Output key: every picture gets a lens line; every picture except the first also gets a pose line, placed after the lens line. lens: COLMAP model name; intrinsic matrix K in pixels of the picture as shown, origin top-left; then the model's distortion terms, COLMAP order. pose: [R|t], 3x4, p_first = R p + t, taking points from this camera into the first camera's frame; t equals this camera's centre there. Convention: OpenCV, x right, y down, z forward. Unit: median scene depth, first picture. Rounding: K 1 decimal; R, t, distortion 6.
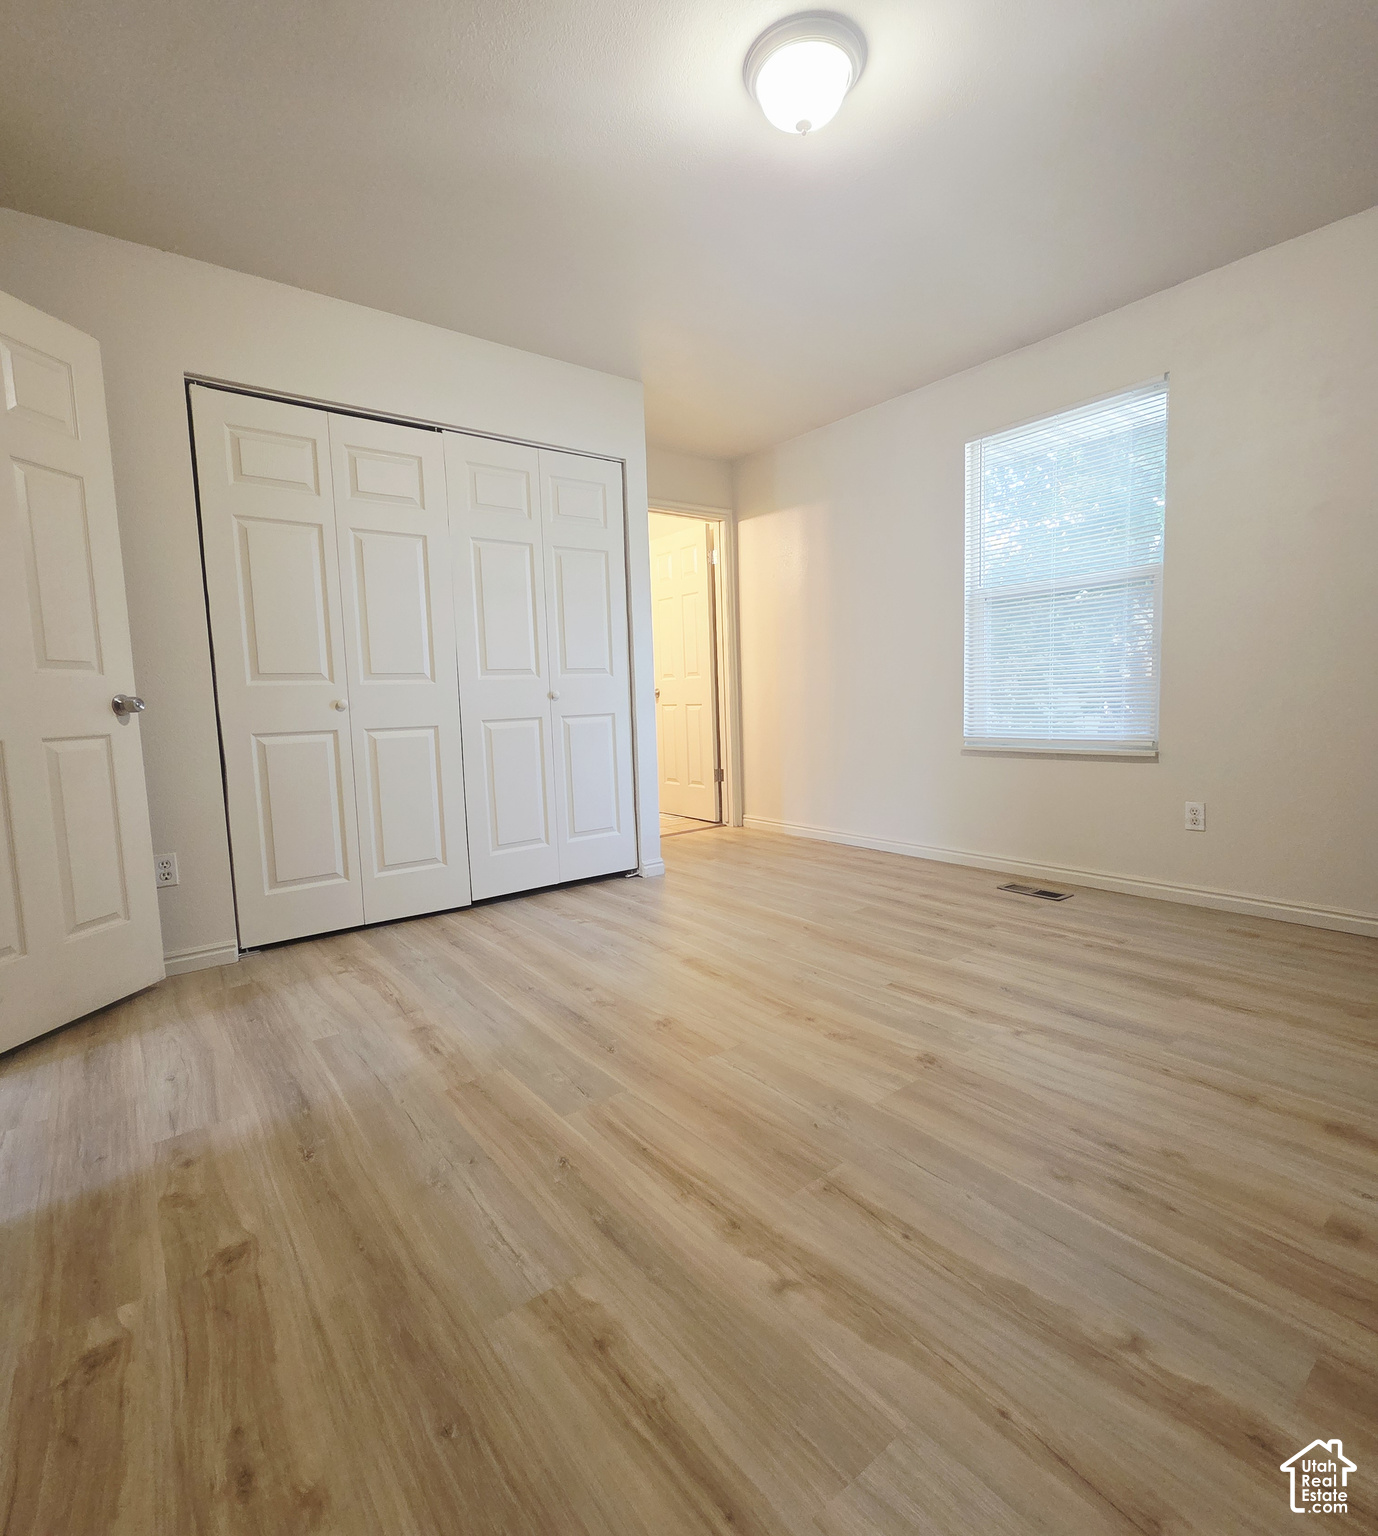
lens RADIAL K [[752.0, 0, 689.0], [0, 752.0, 768.0], [0, 0, 1]] dist [0.000546, 0.000395]
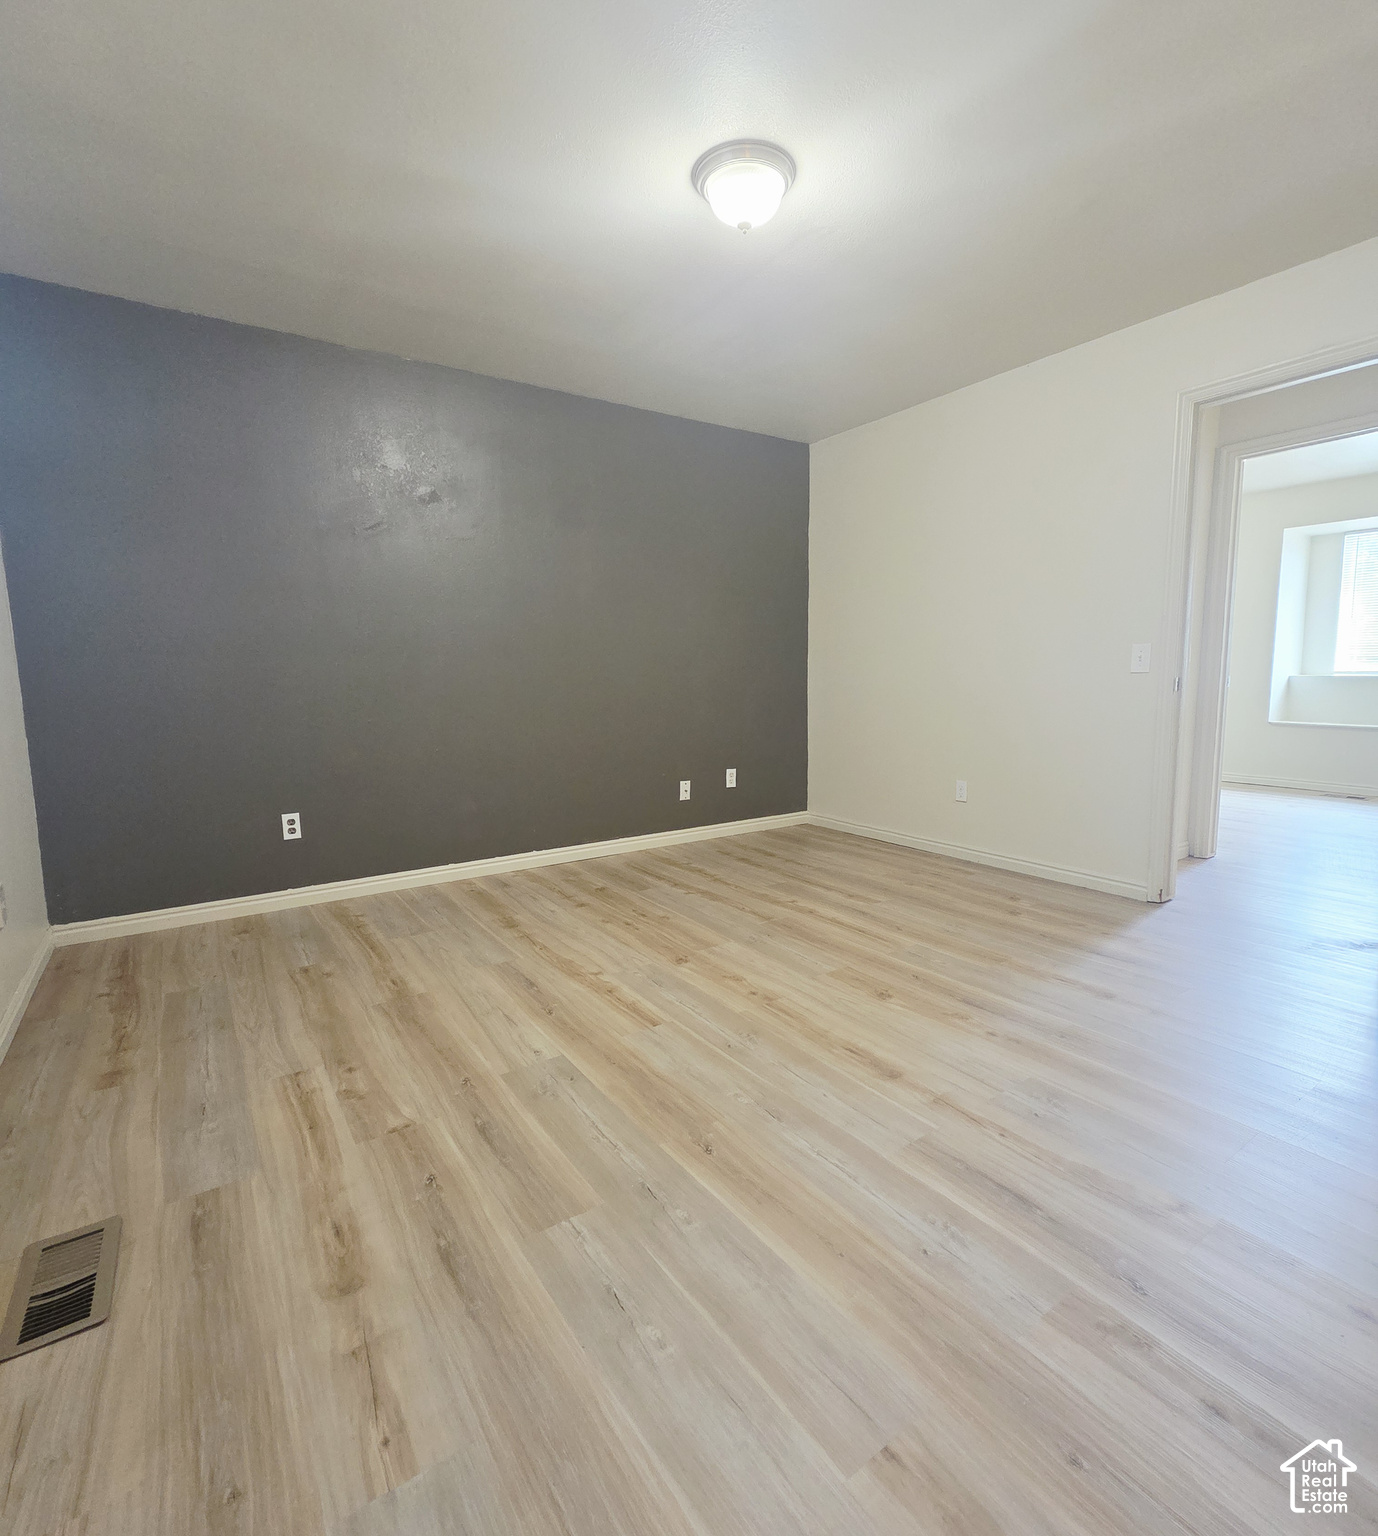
lens RADIAL K [[752.0, 0, 689.0], [0, 752.0, 768.0], [0, 0, 1]] dist [0.000546, 0.000395]
pose [[-0.996957, 0.038546, 0.067759, 0.175555], [0.052263, 0.975418, 0.214076, -0.257508], [-0.057841, 0.216966, -0.974464, 2.138411]]
